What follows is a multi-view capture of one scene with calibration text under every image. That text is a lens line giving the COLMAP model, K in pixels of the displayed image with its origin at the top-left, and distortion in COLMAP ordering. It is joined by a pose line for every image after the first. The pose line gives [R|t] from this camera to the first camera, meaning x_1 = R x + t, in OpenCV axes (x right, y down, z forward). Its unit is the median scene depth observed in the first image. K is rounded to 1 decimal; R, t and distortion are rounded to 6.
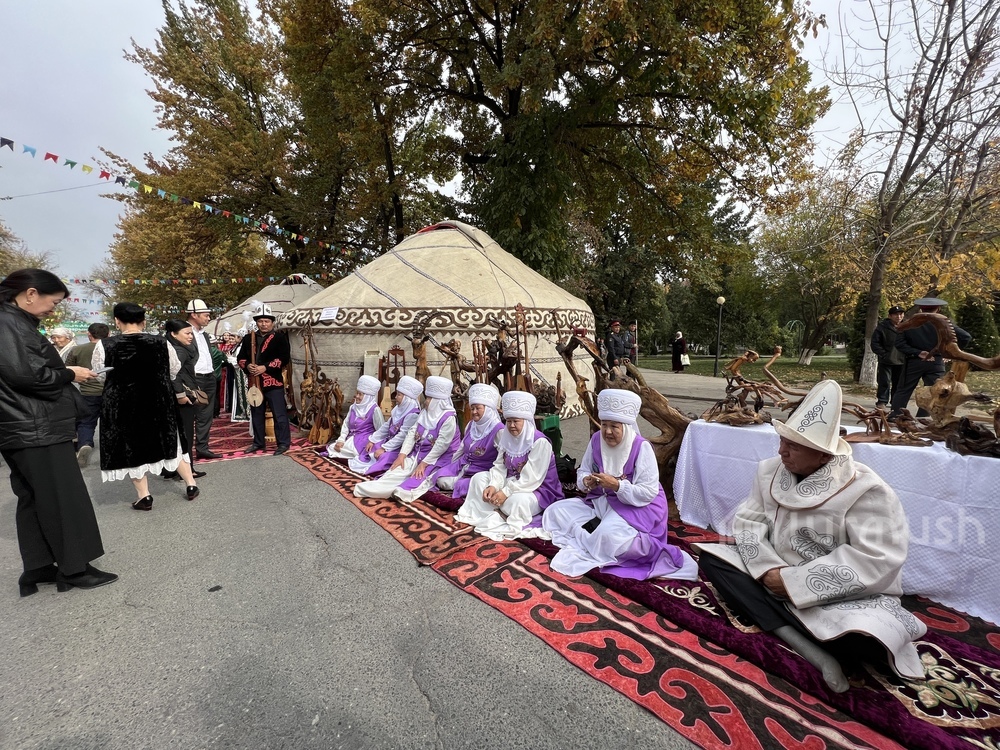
lens RADIAL K [[402.1, 0, 499.1], [0, 402.1, 373.9], [0, 0, 1]] dist [-0.000554, 0.000799]
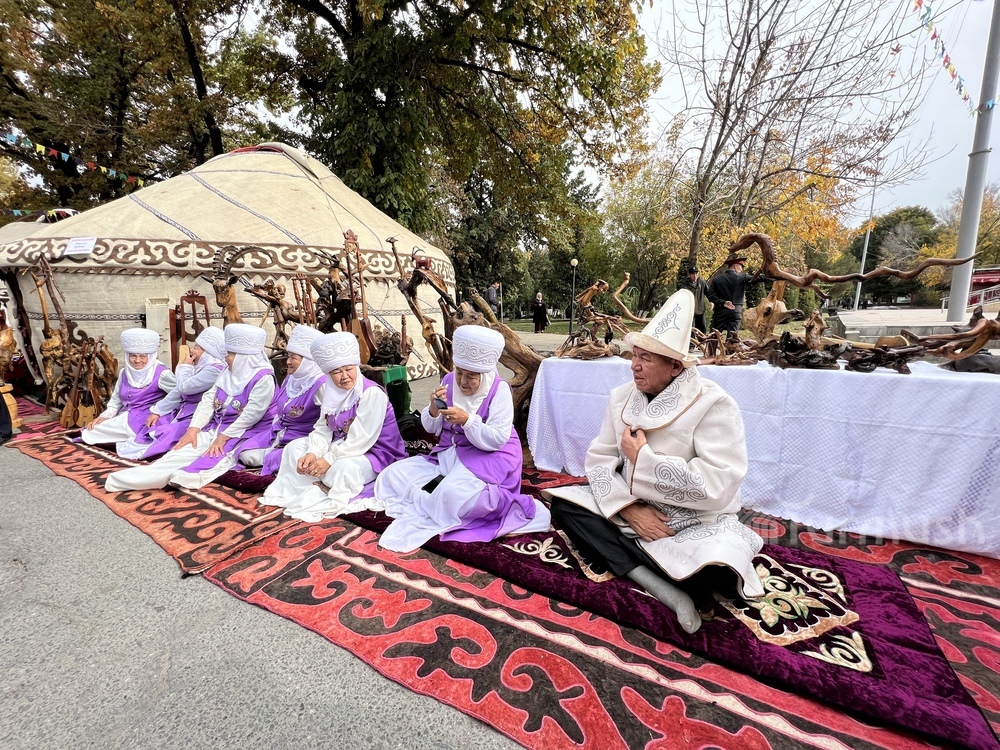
lens RADIAL K [[402.1, 0, 500.3], [0, 402.1, 373.9], [0, 0, 1]] dist [-0.000554, 0.000799]
pose [[0.948967, -0.050897, 0.311242, 0.072704], [0.025562, 0.996058, 0.084945, 0.052240], [-0.314339, -0.072654, 0.946527, 0.123167]]
